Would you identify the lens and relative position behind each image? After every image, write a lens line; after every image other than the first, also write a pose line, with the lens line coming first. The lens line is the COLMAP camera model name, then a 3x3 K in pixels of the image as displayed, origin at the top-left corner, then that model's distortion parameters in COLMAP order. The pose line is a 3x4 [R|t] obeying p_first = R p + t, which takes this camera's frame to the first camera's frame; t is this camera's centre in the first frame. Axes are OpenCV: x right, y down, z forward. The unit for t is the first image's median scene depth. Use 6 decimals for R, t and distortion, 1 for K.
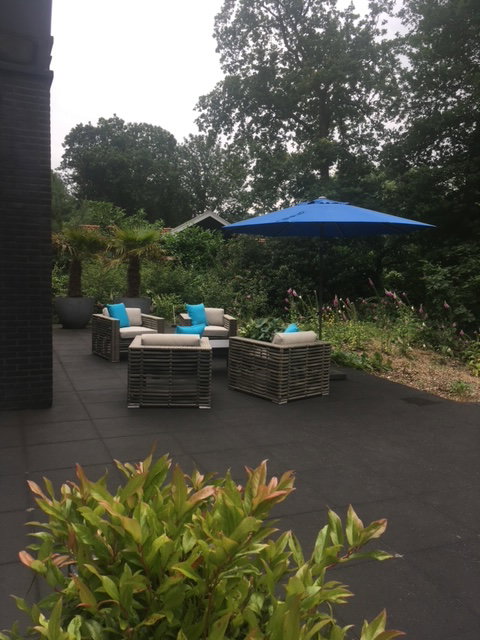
lens RADIAL K [[539.4, 0, 240.0], [0, 539.4, 320.0], [0, 0, 1]] dist [0.066521, -0.062692]
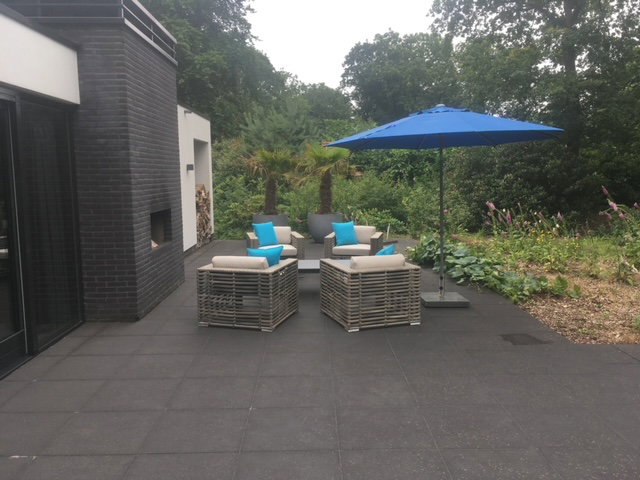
lens RADIAL K [[539.4, 0, 319.3], [0, 539.4, 235.8], [0, 0, 1]] dist [0.066521, -0.062692]
pose [[0.928647, 0.003001, -0.370953, 0.393377], [0.000746, 0.999950, 0.009957, -0.023123], [0.370965, -0.009523, 0.928598, 0.107690]]
